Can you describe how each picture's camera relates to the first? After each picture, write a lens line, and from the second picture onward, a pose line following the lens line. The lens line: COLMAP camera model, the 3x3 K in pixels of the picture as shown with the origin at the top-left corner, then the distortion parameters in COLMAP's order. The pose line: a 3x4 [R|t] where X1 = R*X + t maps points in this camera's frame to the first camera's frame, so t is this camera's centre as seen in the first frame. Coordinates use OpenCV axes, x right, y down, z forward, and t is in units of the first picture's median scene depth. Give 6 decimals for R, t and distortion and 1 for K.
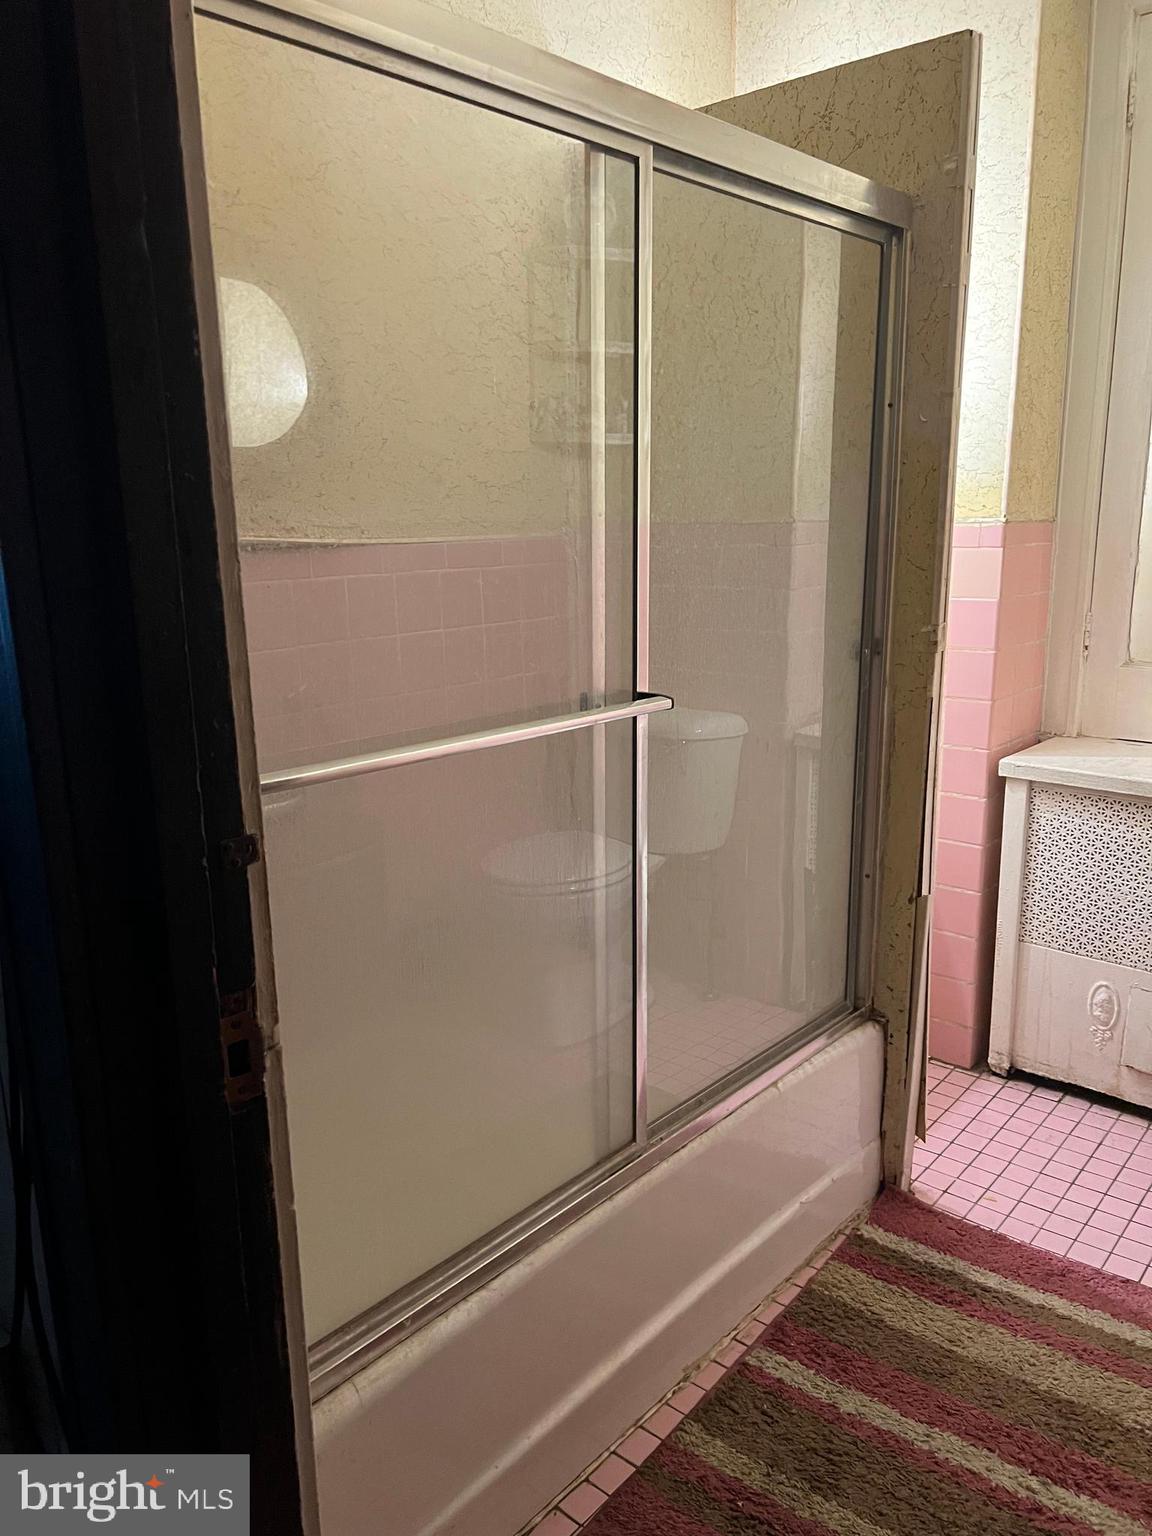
lens RADIAL K [[1148.6, 0, 583.4], [0, 1148.6, 773.8], [0, 0, 1]] dist [0.042144, -0.050937]
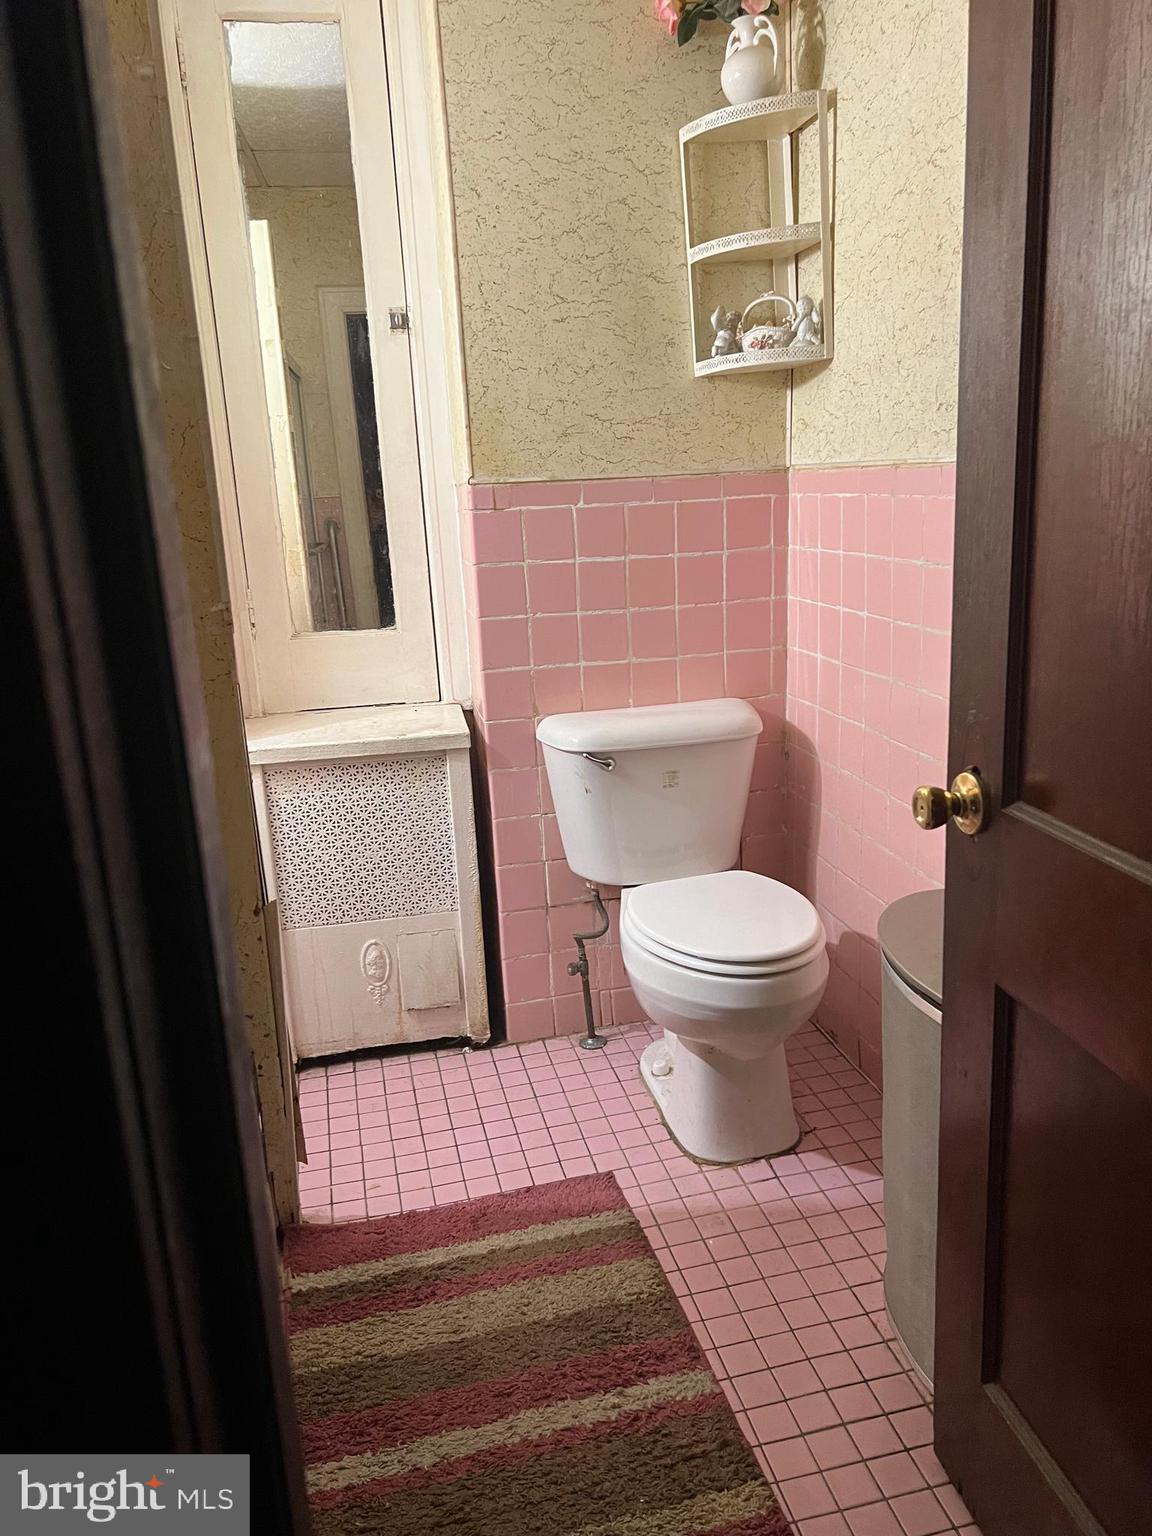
lens RADIAL K [[1148.6, 0, 579.3], [0, 1148.6, 775.6], [0, 0, 1]] dist [0.042144, -0.050937]
pose [[0.605251, -0.207533, 0.768506, -0.229645], [0.211438, 0.972652, 0.096140, -0.026019], [-0.767440, 0.104302, 0.632579, 0.232031]]
